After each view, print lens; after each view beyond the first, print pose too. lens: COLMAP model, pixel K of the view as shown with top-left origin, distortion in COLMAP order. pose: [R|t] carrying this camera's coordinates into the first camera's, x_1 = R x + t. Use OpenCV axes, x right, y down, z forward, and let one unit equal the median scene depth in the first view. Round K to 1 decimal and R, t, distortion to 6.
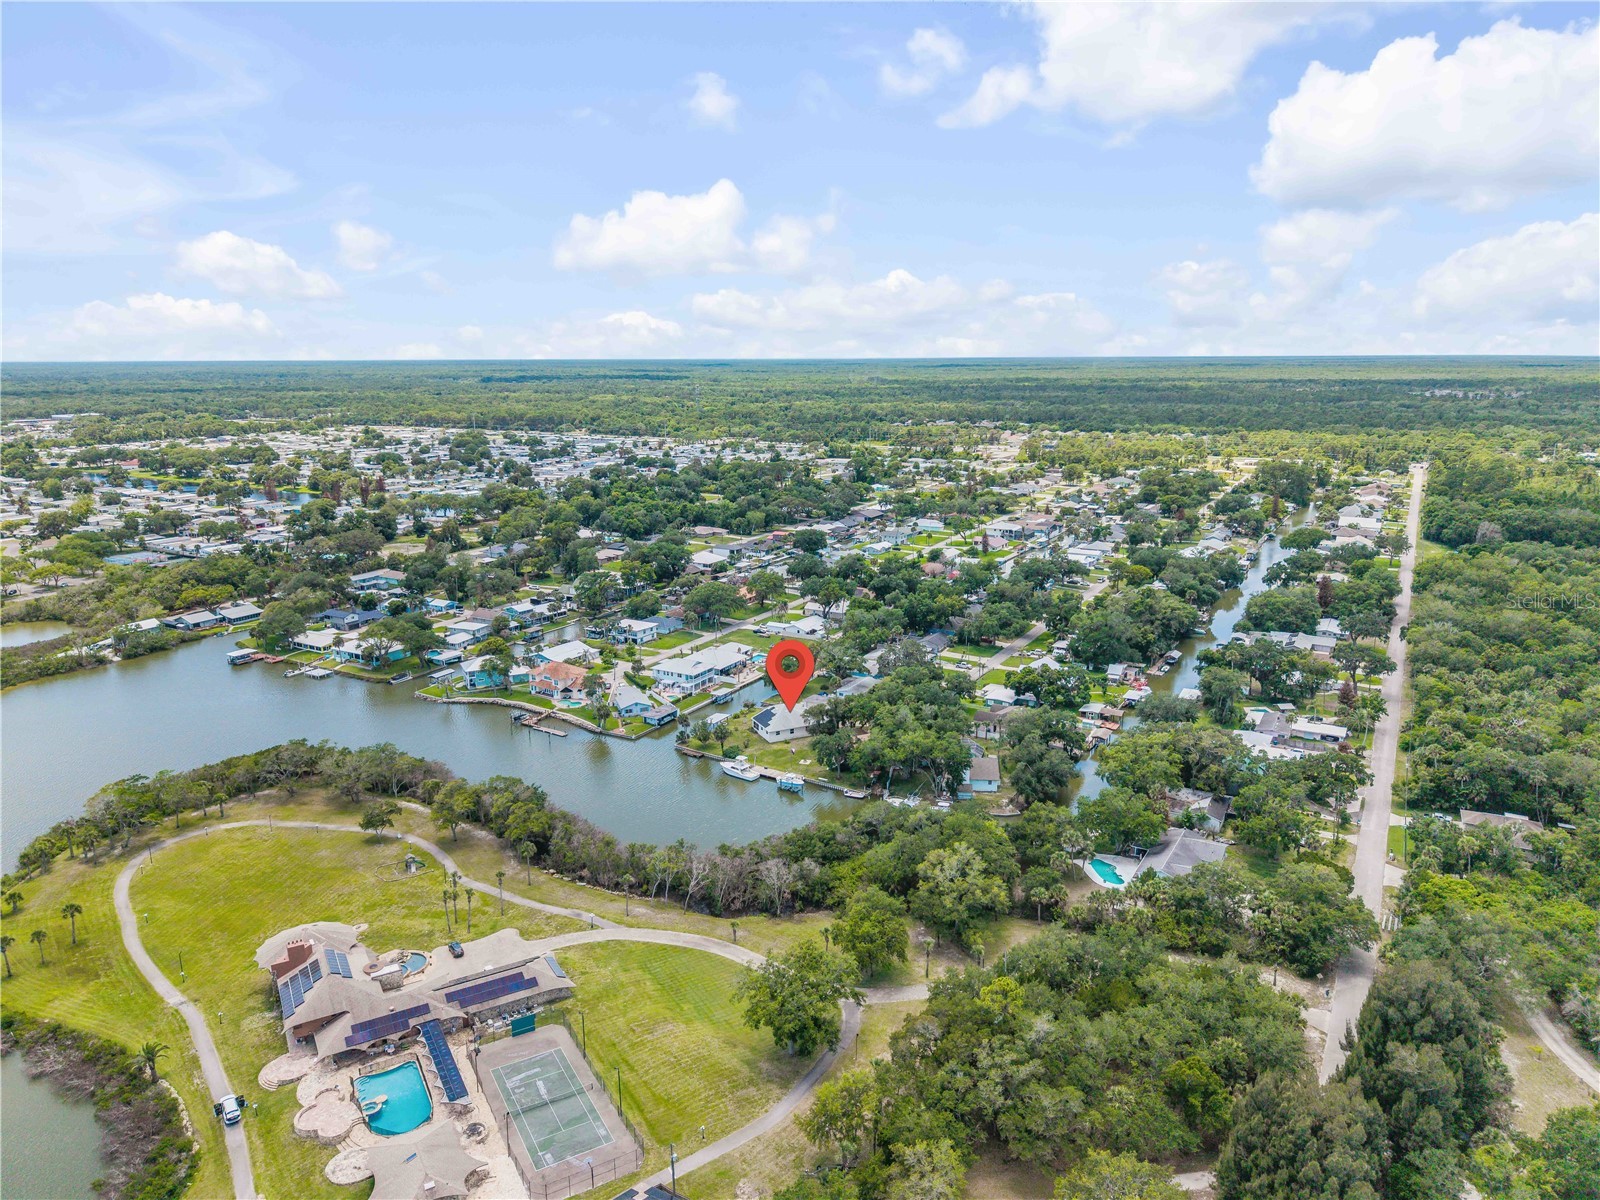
lens RADIAL K [[1072.7, 0, 801.2], [0, 1072.7, 601.8], [0, 0, 1]] dist [0.013566, -0.012444]
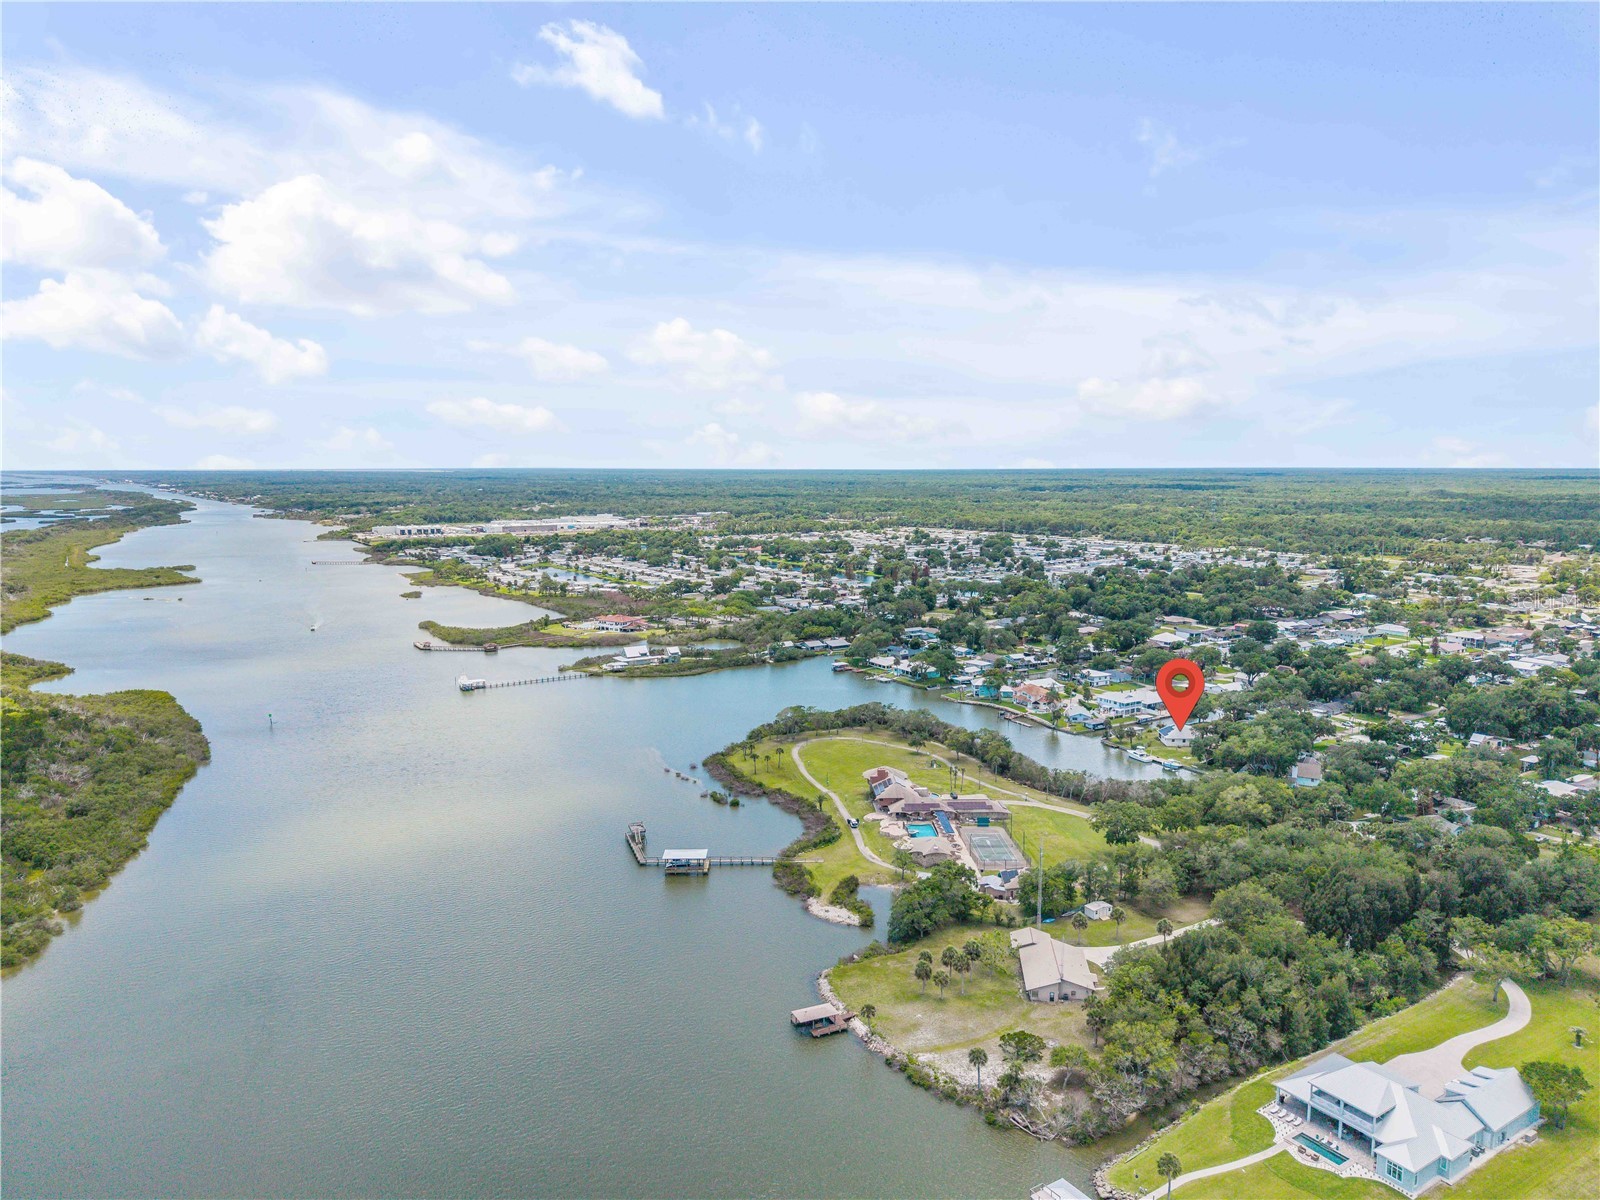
lens RADIAL K [[1091.0, 0, 800.0], [0, 1091.0, 600.0], [0, 0, 1]] dist [0.051586, -0.136962]
pose [[0.886324, 0.058457, -0.459361, 0.100287], [-0.104171, 0.991743, -0.074789, 0.048389], [0.451197, 0.114139, 0.885095, -0.285308]]
